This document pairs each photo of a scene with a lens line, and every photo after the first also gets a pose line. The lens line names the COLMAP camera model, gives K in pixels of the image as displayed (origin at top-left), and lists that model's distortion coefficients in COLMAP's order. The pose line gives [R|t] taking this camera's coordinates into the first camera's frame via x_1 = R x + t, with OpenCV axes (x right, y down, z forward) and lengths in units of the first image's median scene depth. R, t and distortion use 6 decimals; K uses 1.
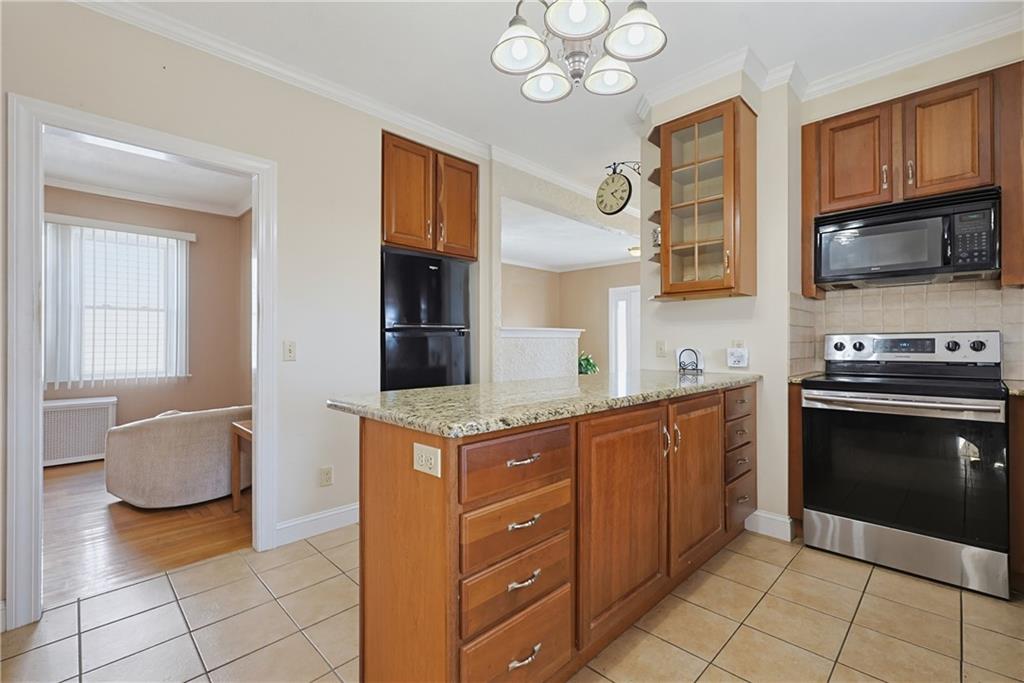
lens RADIAL K [[446.9, 0, 511.7], [0, 446.9, 346.0], [0, 0, 1]] dist [0.000297, 0.000150]
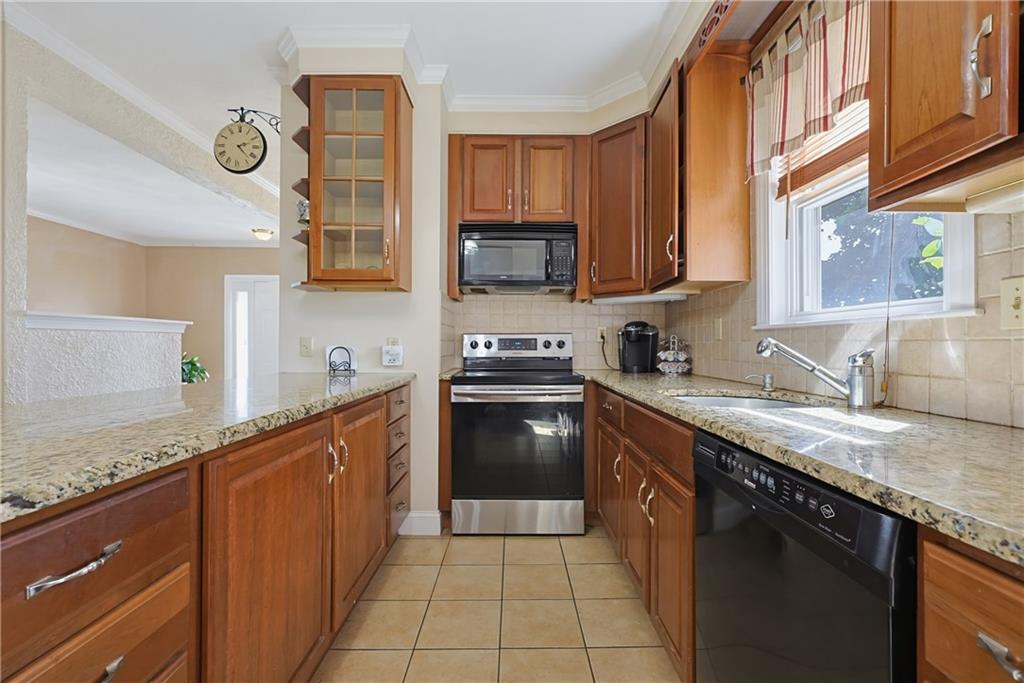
lens RADIAL K [[446.9, 0, 511.7], [0, 446.9, 346.0], [0, 0, 1]] dist [0.000297, 0.000150]
pose [[0.698534, 0.003534, 0.715569, 0.004062], [-0.000750, 0.999991, -0.004206, 0.009412], [-0.715577, 0.002401, 0.698530, 0.169818]]
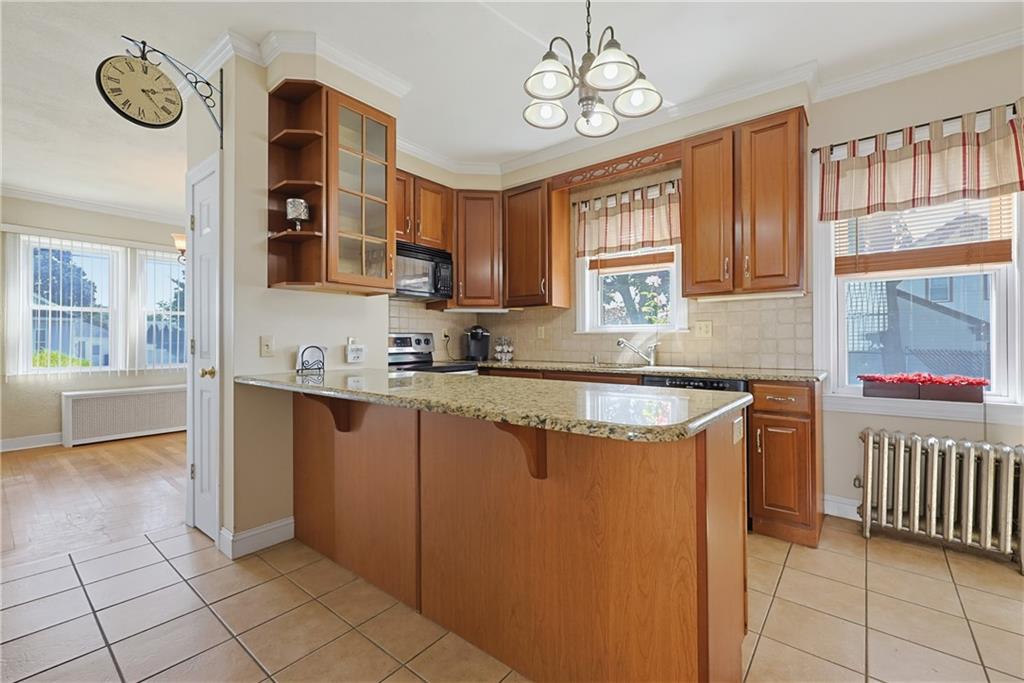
lens RADIAL K [[438.7, 0, 517.9], [0, 438.7, 339.3], [0, 0, 1]] dist [0.002789, 0.000274]
pose [[-0.125036, 0.005905, 0.992135, -0.579676], [0.008866, 0.999949, -0.004835, 0.001708], [-0.992113, 0.008191, -0.125082, 0.785410]]
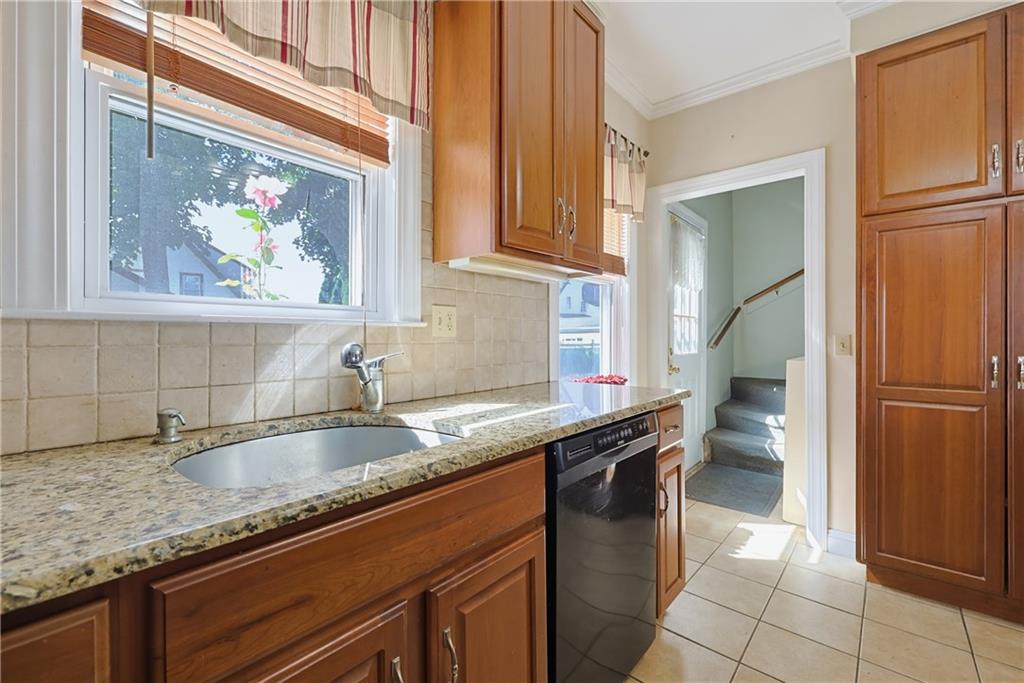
lens RADIAL K [[442.4, 0, 516.5], [0, 442.4, 339.2], [0, 0, 1]] dist [0.000017, -0.000104]
pose [[-0.995966, 0.003806, -0.089646, 0.518054], [0.002939, 0.999948, 0.009808, -0.009306], [0.089679, 0.009505, -0.995925, 0.744809]]
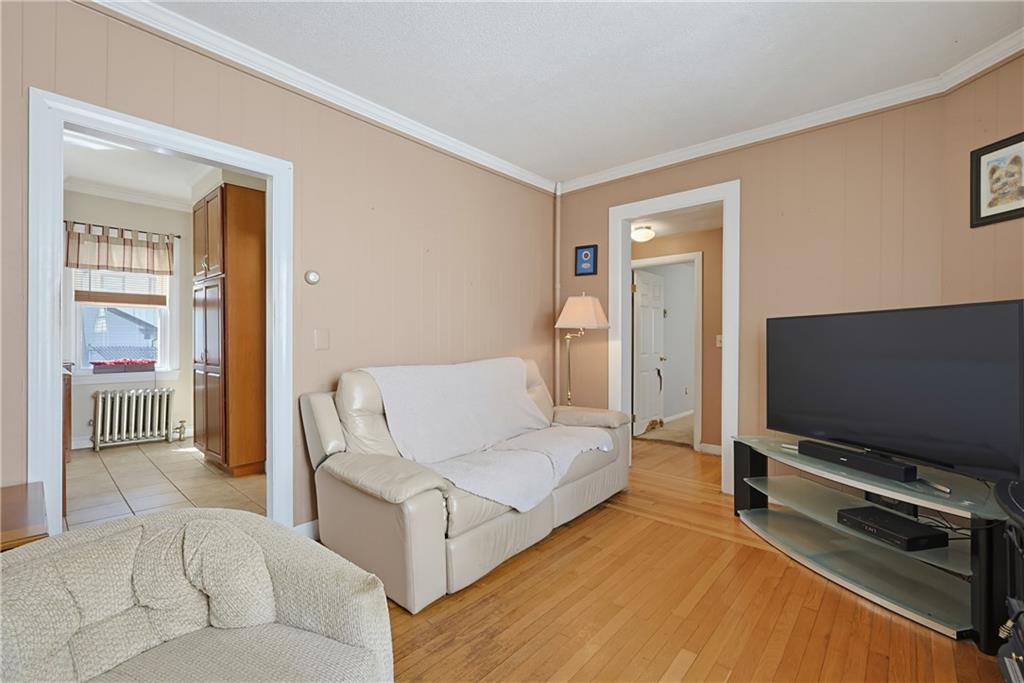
lens RADIAL K [[437.4, 0, 507.9], [0, 437.4, 339.0], [0, 0, 1]] dist [-0.000495, -0.000052]
pose [[-0.998213, -0.003047, -0.059670, -1.204425], [-0.003633, 0.999946, 0.009719, -0.025676], [0.059637, 0.009918, -0.998171, 1.689845]]
